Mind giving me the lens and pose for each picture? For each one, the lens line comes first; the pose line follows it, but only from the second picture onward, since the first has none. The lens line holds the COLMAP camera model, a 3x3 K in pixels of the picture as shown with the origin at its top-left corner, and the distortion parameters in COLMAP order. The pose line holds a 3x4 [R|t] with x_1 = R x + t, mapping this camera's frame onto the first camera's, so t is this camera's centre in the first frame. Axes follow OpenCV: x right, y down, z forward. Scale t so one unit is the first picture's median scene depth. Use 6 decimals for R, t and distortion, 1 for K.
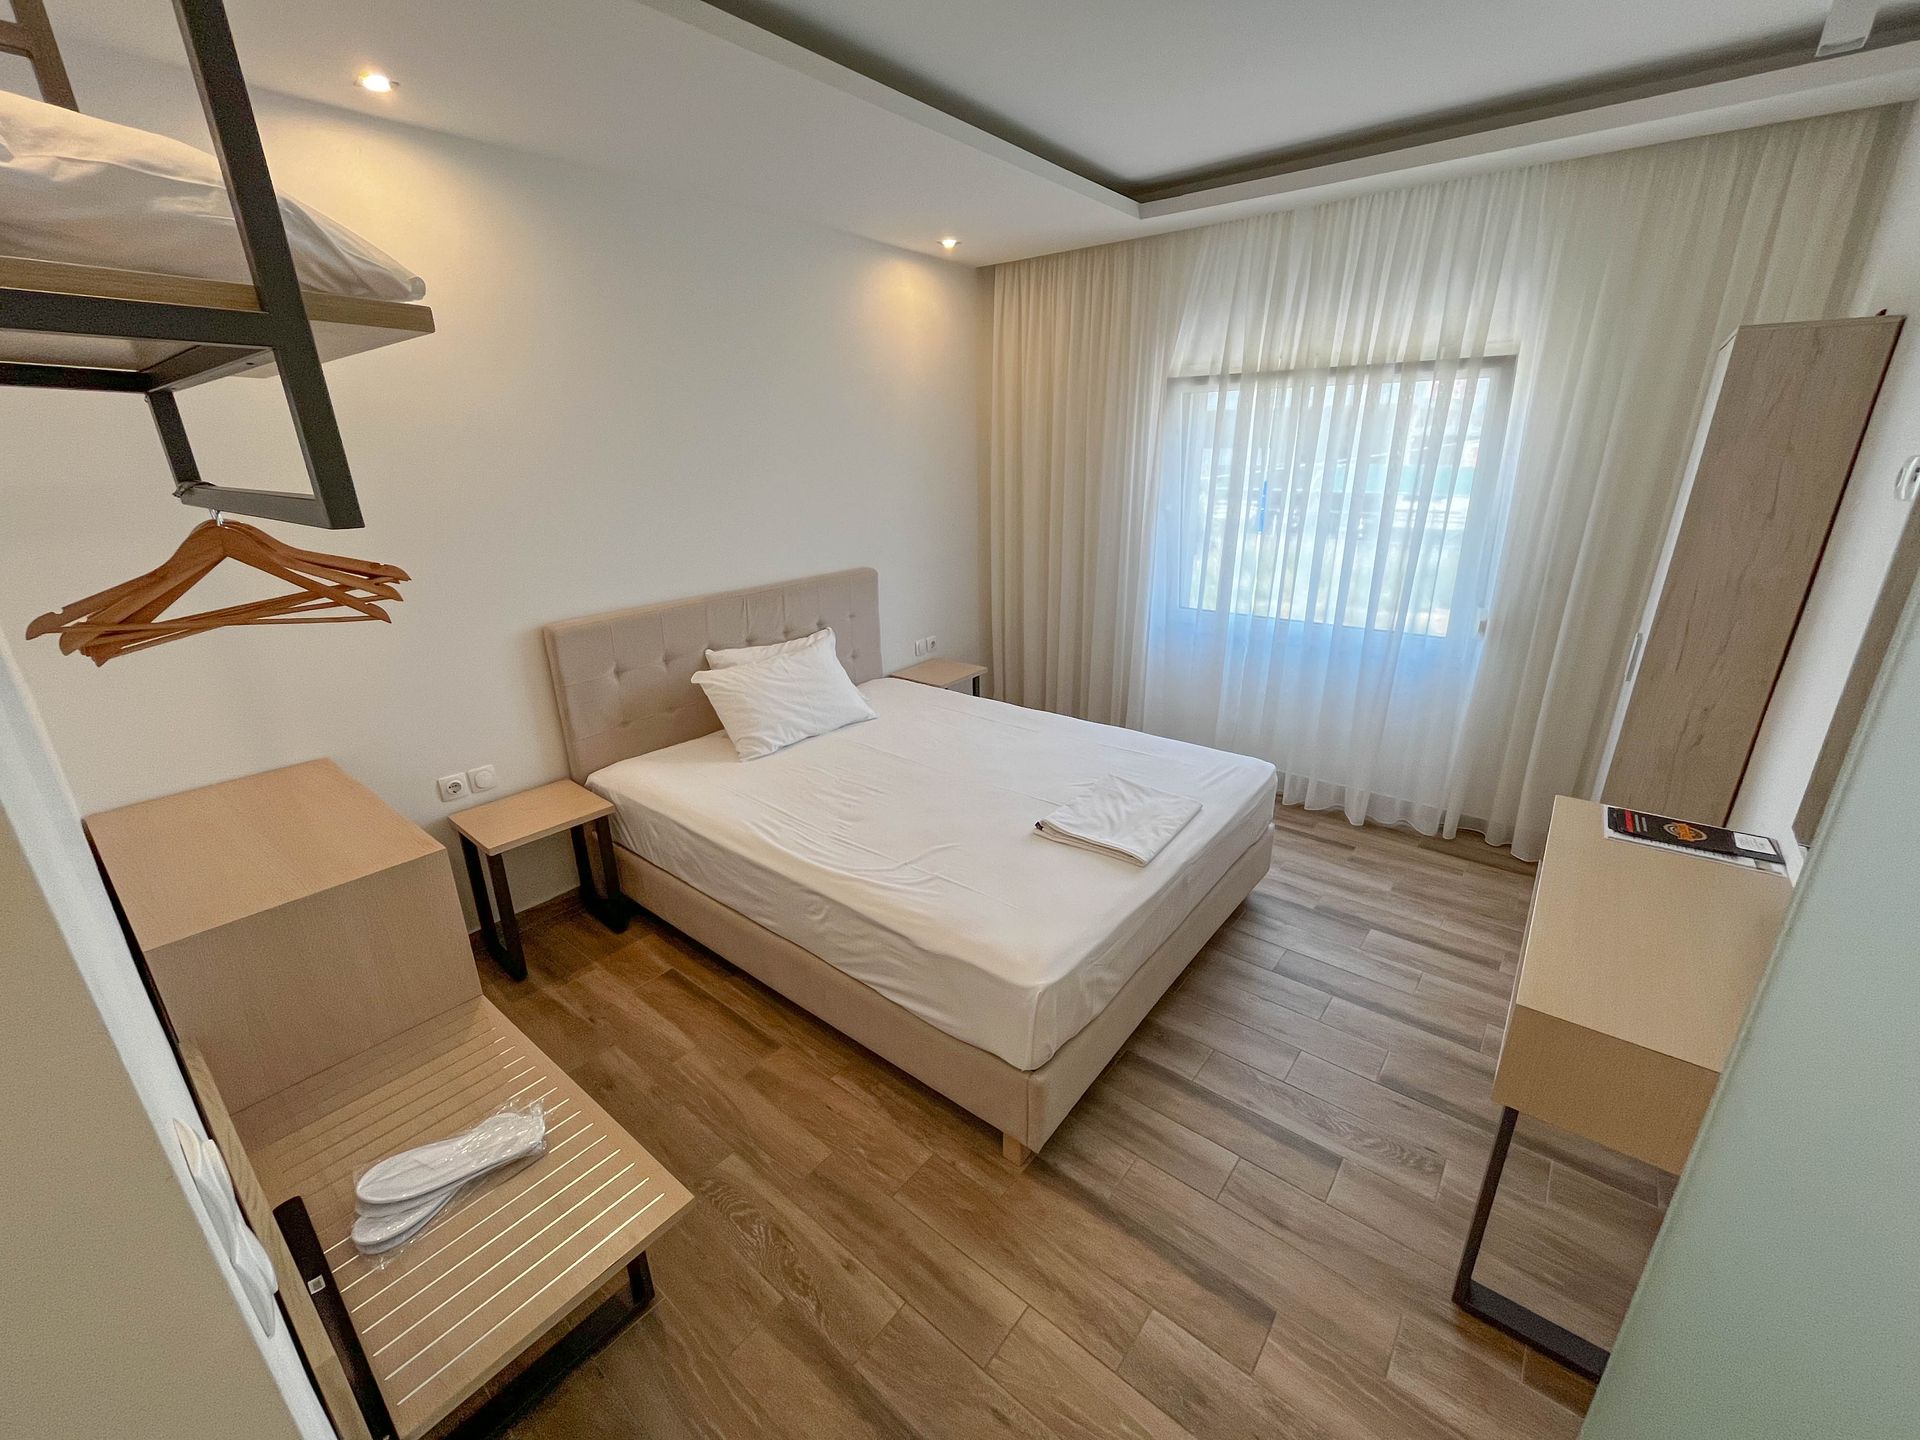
lens RADIAL K [[776.8, 0, 960.0], [0, 776.8, 720.0], [0, 0, 1]] dist [-0.000293, -0.000047]
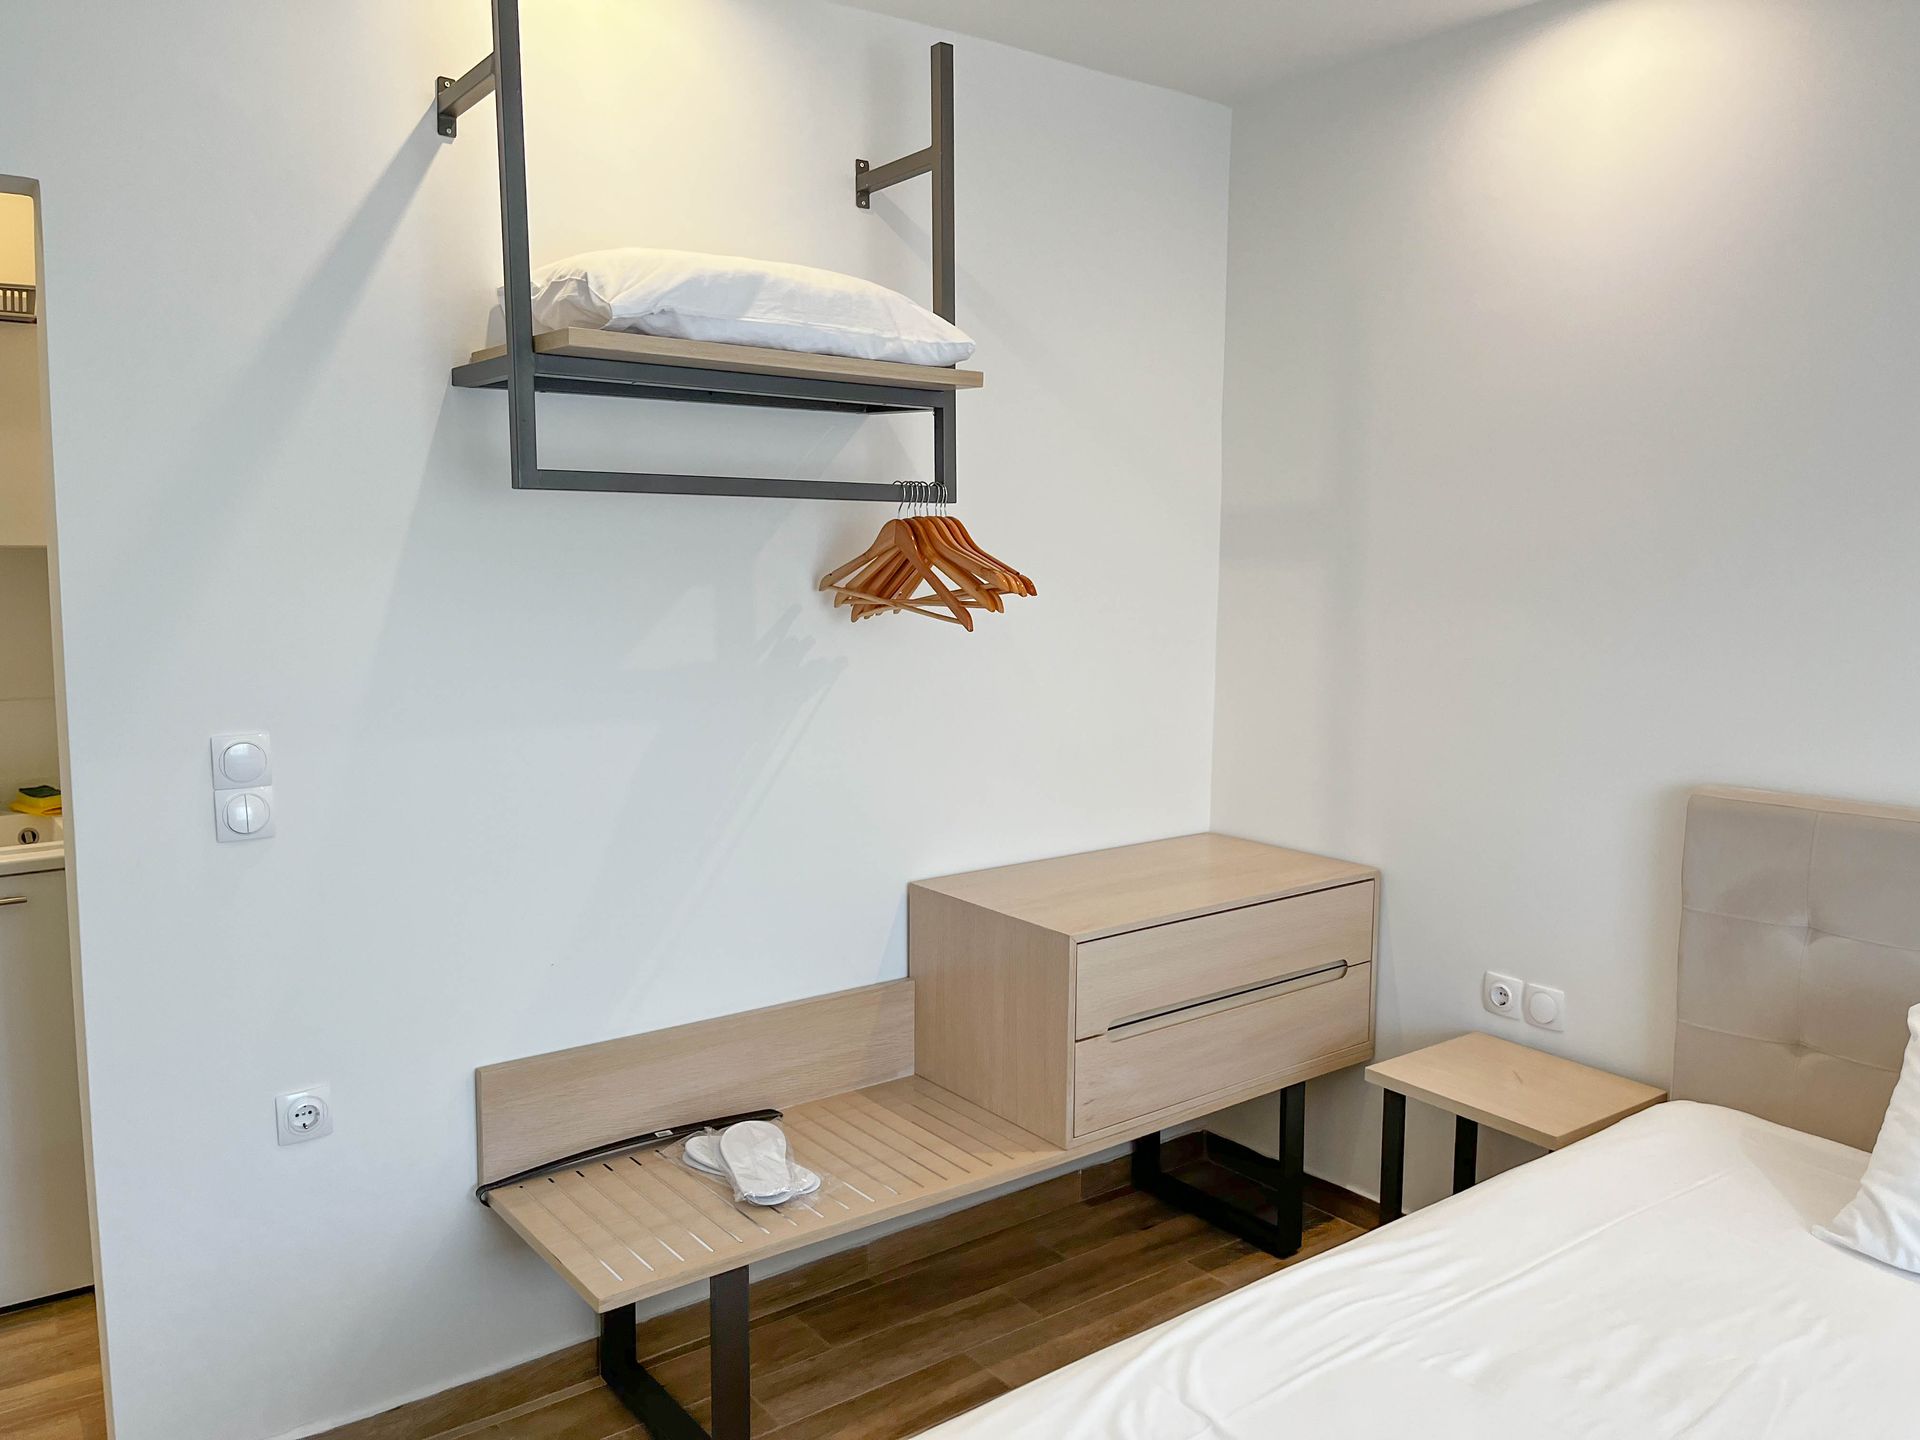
lens RADIAL K [[1461.6, 0, 960.0], [0, 1461.6, 720.0], [0, 0, 1]] dist [0.002842, 0.000754]
pose [[-0.236485, 0.129502, -0.962966, 0.544630], [-0.322719, 0.924346, 0.203562, -0.219724], [0.916475, 0.358907, -0.176801, 0.782598]]
